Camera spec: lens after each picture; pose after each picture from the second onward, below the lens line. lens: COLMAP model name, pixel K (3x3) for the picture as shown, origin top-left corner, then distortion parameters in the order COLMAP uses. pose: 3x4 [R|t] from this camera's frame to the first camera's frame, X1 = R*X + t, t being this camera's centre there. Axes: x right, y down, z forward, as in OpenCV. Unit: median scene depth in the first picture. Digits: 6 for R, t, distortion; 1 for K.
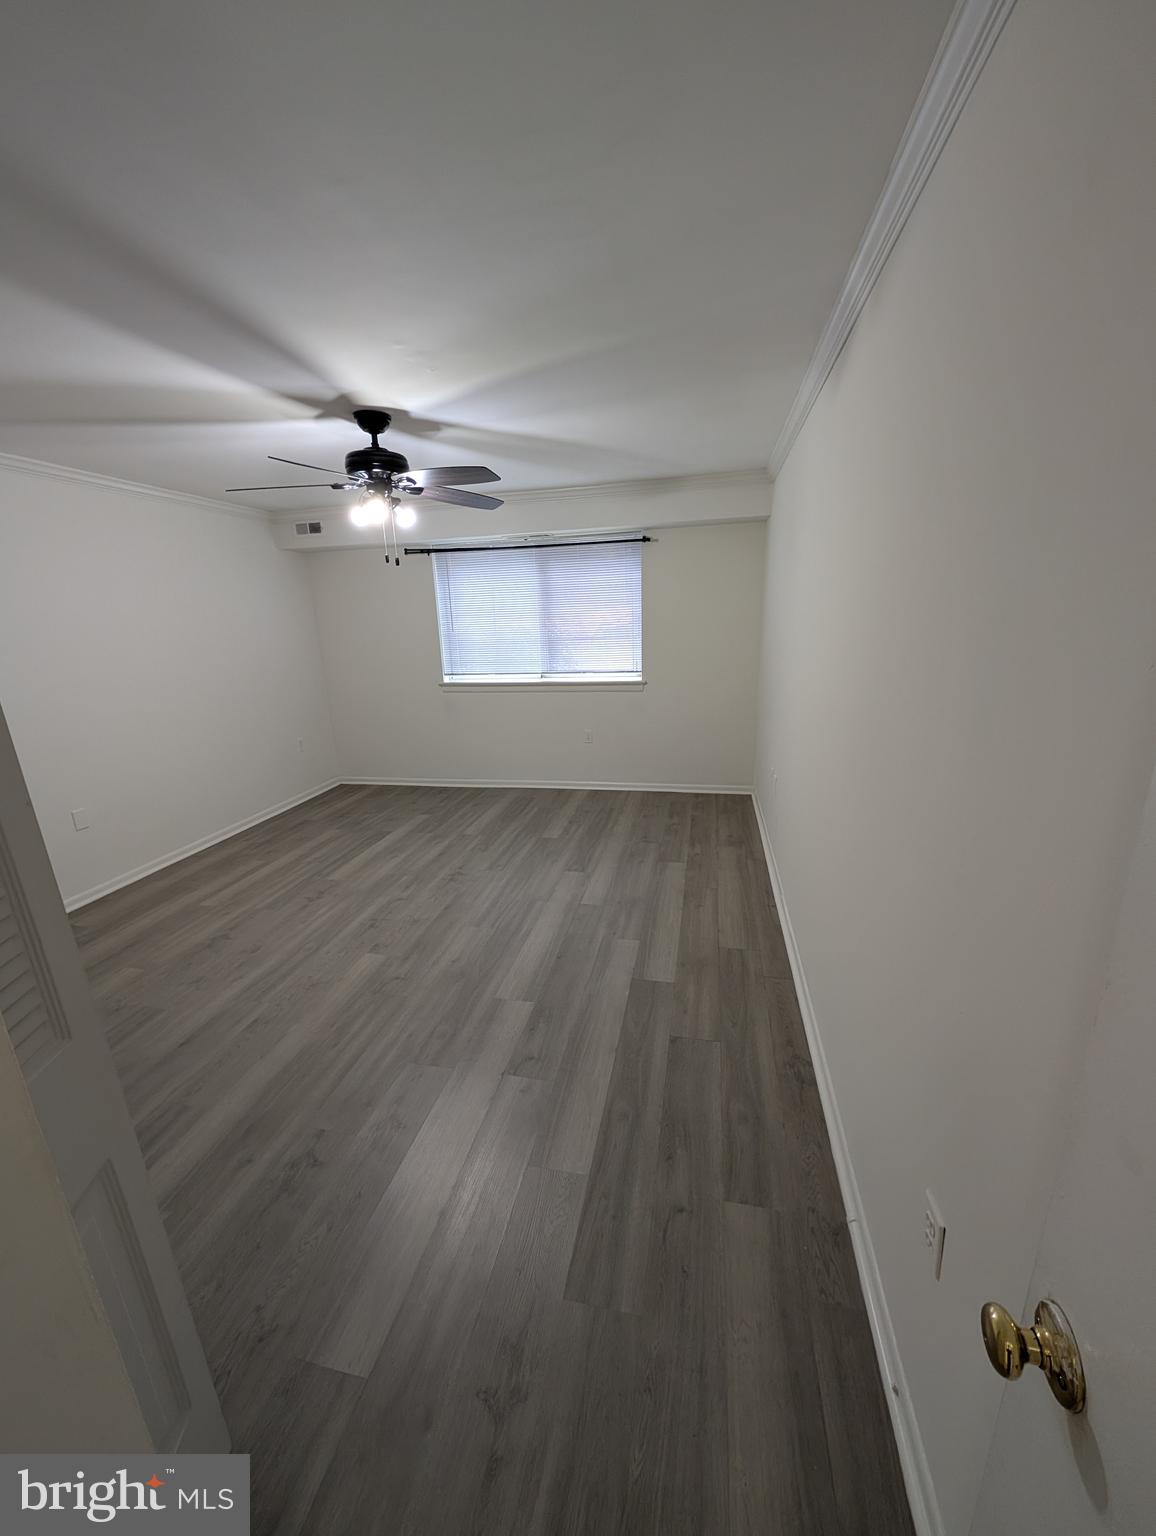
lens RADIAL K [[584.0, 0, 578.5], [0, 584.0, 772.2], [0, 0, 1]] dist [0.000439, -0.000038]
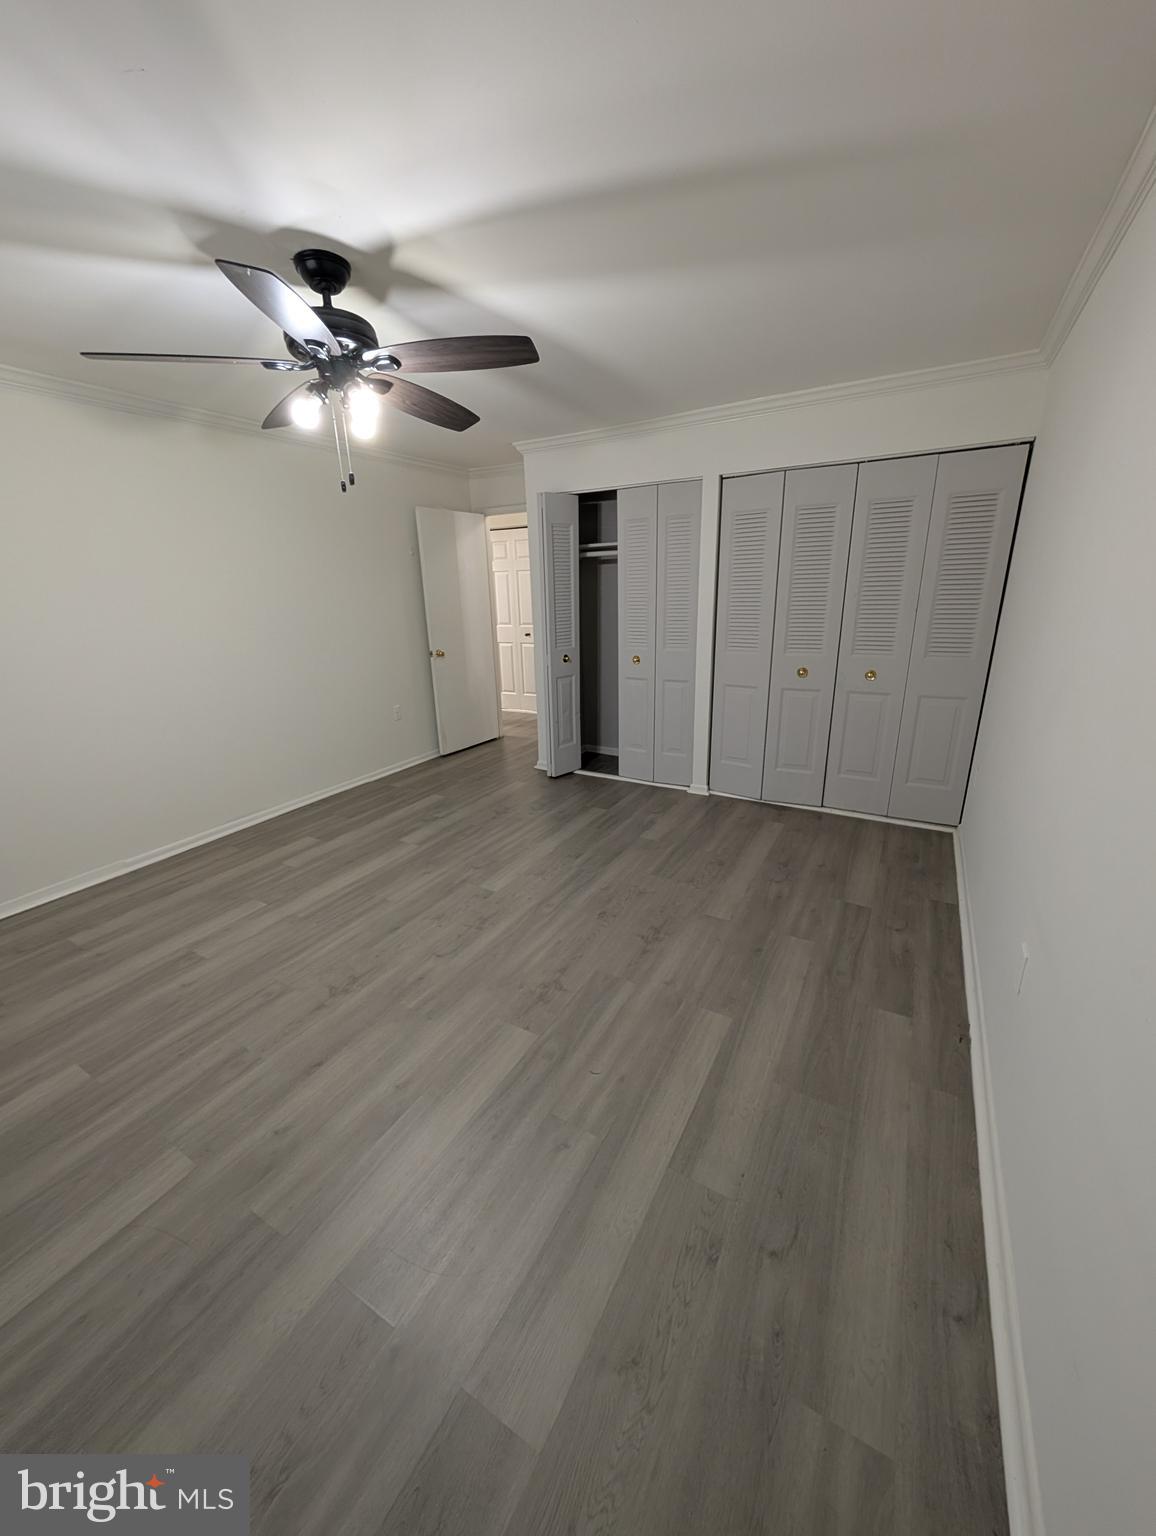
lens RADIAL K [[577.0, 0, 577.9], [0, 577.0, 769.5], [0, 0, 1]] dist [0.000650, -0.000166]
pose [[-0.953892, -0.031352, 0.298509, -0.701728], [0.136063, 0.841307, 0.523154, -0.344716], [-0.267540, 0.539648, -0.798250, 1.452539]]
